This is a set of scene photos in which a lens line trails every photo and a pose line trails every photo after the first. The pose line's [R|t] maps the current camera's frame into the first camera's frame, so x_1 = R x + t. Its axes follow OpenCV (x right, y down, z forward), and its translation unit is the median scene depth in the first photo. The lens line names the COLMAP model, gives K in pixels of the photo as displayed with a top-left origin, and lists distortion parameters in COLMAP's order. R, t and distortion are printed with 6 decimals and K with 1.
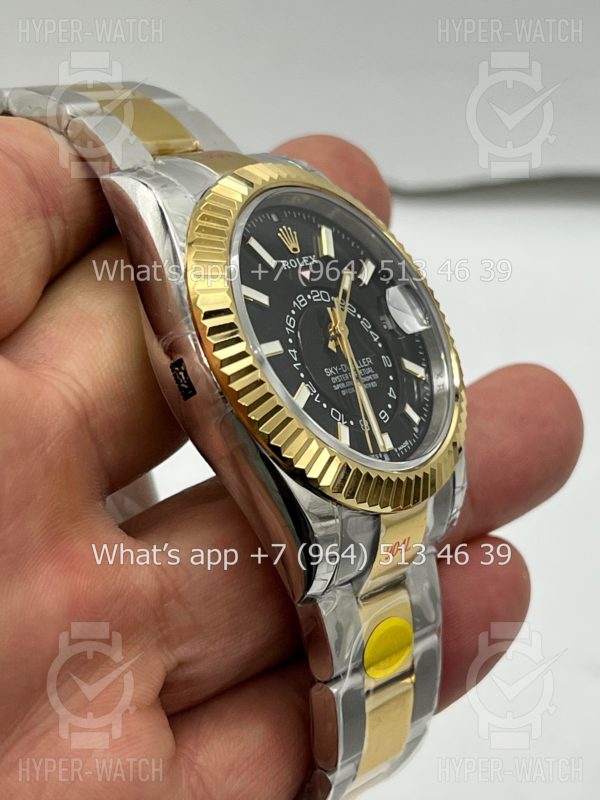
lens RADIAL K [[1878.4, 0, 300.0], [0, 1878.4, 400.0], [0, 0, 1]] dist [0.290647, -0.249162]
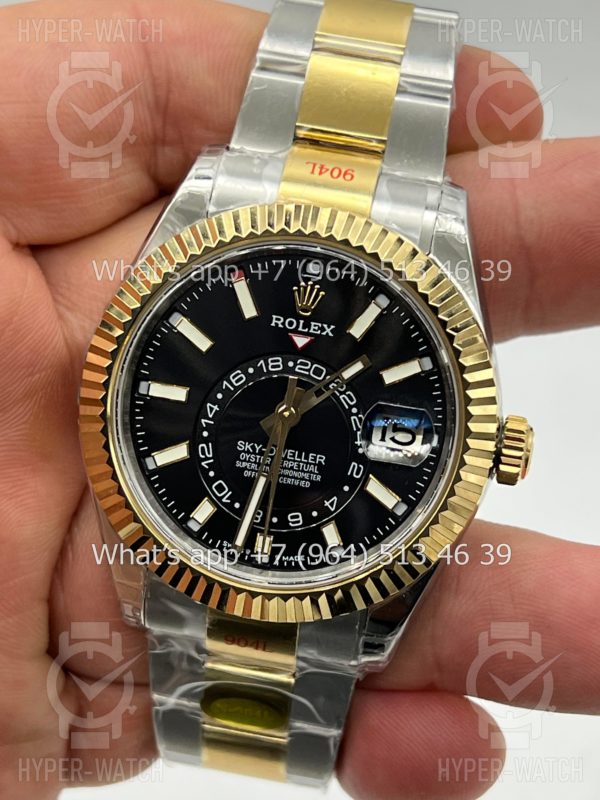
lens RADIAL K [[1878.4, 0, 300.0], [0, 1878.4, 400.0], [0, 0, 1]] dist [0.290647, -0.249162]
pose [[0.459881, 0.543921, -0.701897, 0.652633], [-0.286593, 0.839058, 0.462435, -0.460856], [0.840460, -0.011506, 0.541751, 0.512387]]
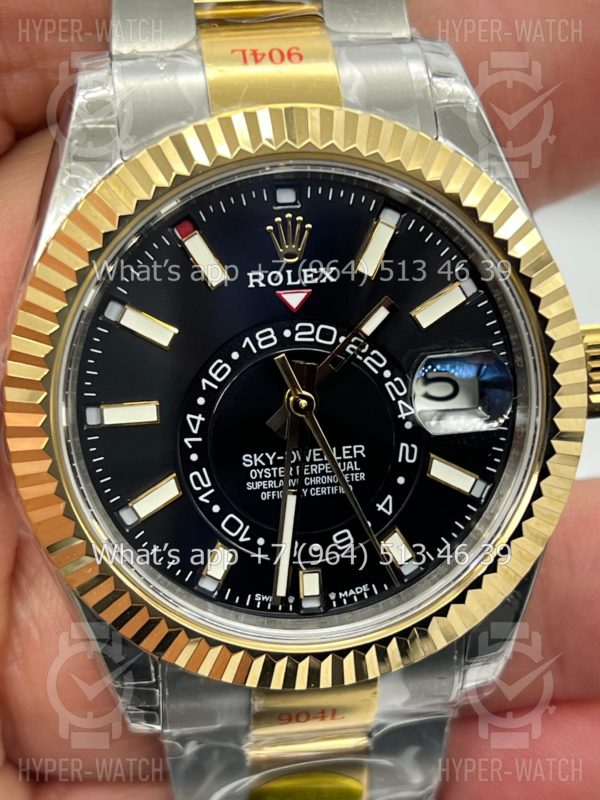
lens RADIAL K [[1878.4, 0, 300.0], [0, 1878.4, 400.0], [0, 0, 1]] dist [0.290647, -0.249162]
pose [[0.697859, 0.438233, -0.566520, 0.386356], [-0.156730, 0.865235, 0.476239, -0.345220], [0.698876, -0.243557, 0.672497, 0.560243]]
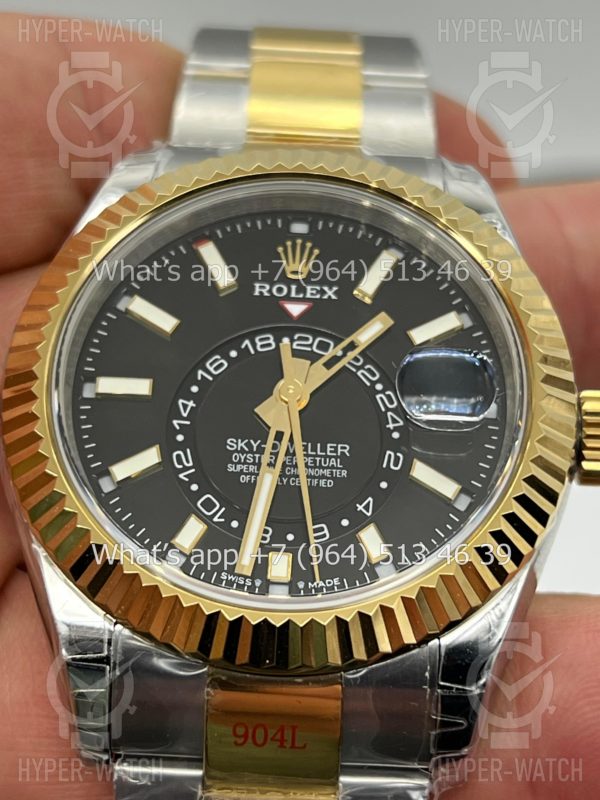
lens RADIAL K [[1878.4, 0, 300.0], [0, 1878.4, 400.0], [0, 0, 1]] dist [0.290647, -0.249162]
pose [[0.586049, 0.114209, -0.802186, 0.553392], [-0.215455, 0.976340, -0.018400, -0.022619], [0.781105, 0.183618, 0.596790, 0.603846]]
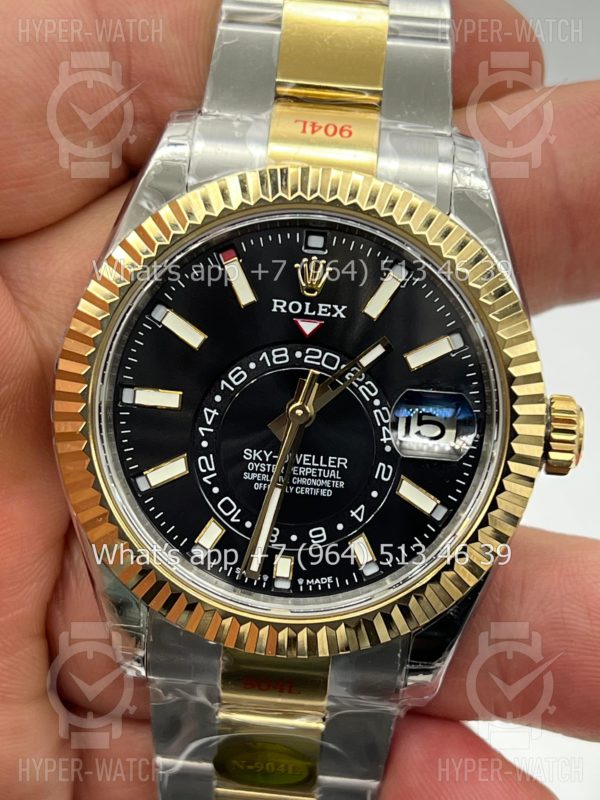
lens RADIAL K [[1878.4, 0, 300.0], [0, 1878.4, 400.0], [0, 0, 1]] dist [0.290647, -0.249162]
pose [[0.543697, 0.486498, -0.683896, 0.545304], [-0.245848, 0.871433, 0.424456, -0.368224], [0.802467, -0.062641, 0.593400, 0.538609]]
